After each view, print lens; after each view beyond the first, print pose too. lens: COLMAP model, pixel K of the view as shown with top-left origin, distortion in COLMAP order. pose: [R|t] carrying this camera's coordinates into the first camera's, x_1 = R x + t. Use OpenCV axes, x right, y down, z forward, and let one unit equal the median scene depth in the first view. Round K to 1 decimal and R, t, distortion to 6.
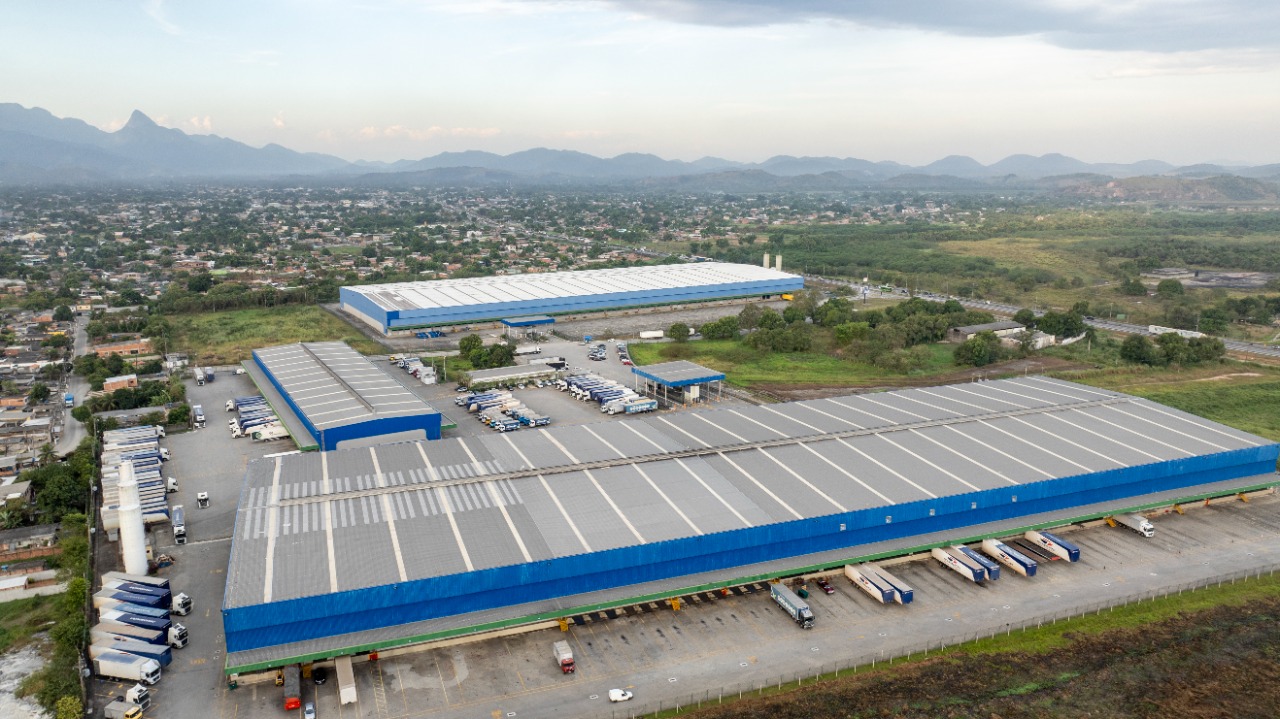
lens RADIAL K [[900.2, 0, 647.2], [0, 900.2, 358.6], [0, 0, 1]] dist [-0.039644, 0.044023]
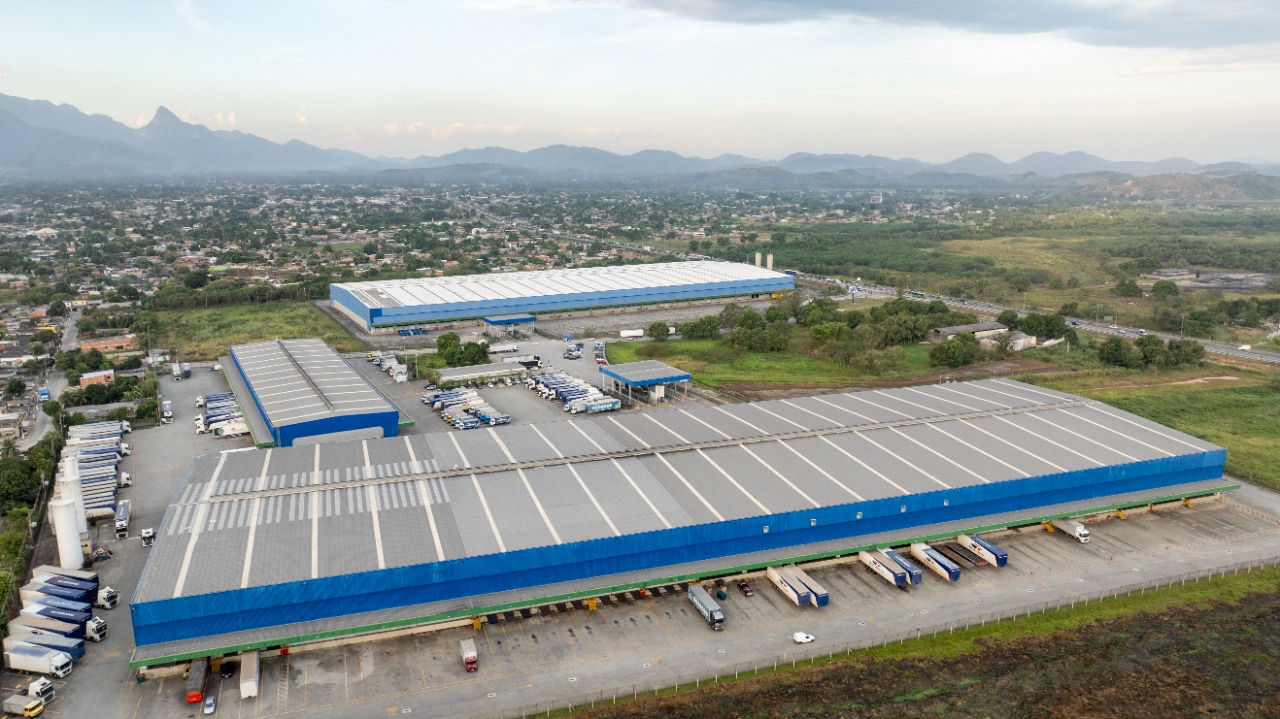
lens RADIAL K [[900.2, 0, 647.2], [0, 900.2, 358.6], [0, 0, 1]] dist [-0.039644, 0.044023]
pose [[0.999742, 0.006911, -0.021634, 0.062420], [-0.006837, 0.999970, 0.003521, -0.003247], [0.021657, -0.003372, 0.999760, -0.002419]]
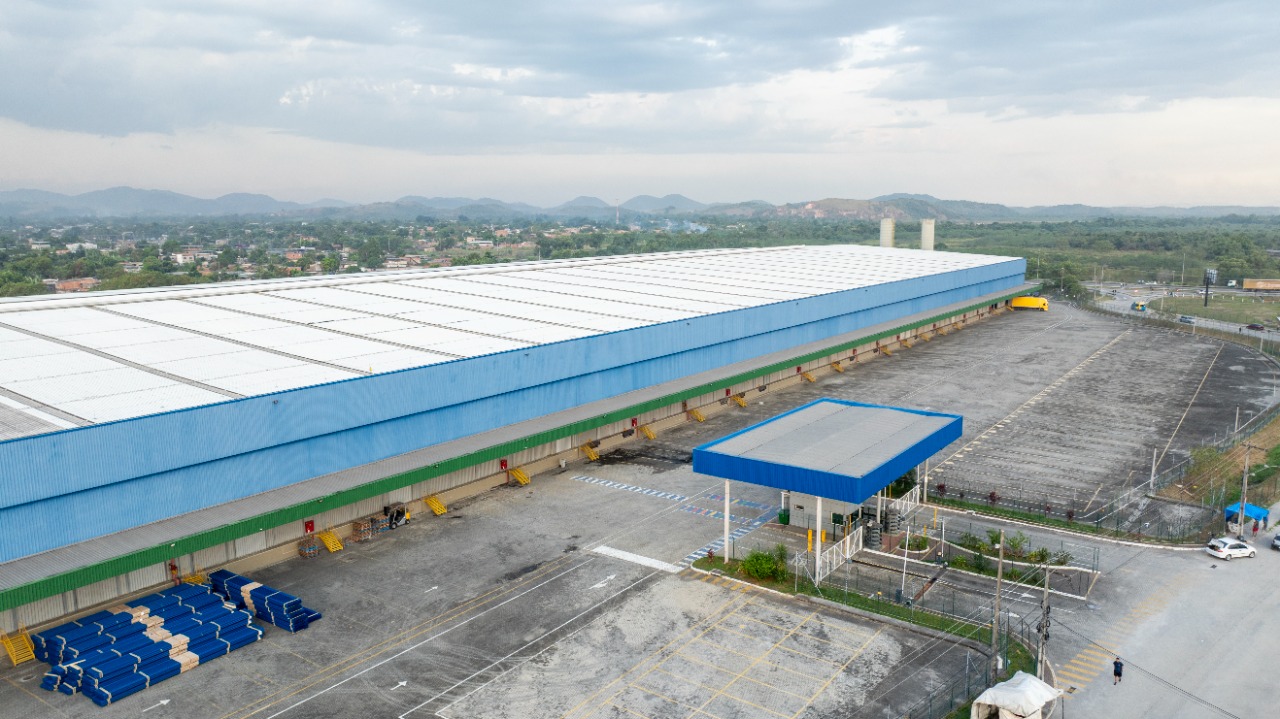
lens RADIAL K [[900.2, 0, 647.2], [0, 900.2, 358.6], [0, 0, 1]] dist [-0.039644, 0.044023]
pose [[0.914832, -0.065694, 0.398456, -0.326801], [0.085737, 0.995782, -0.032671, -0.078423], [-0.394629, 0.064051, 0.916605, 1.224995]]
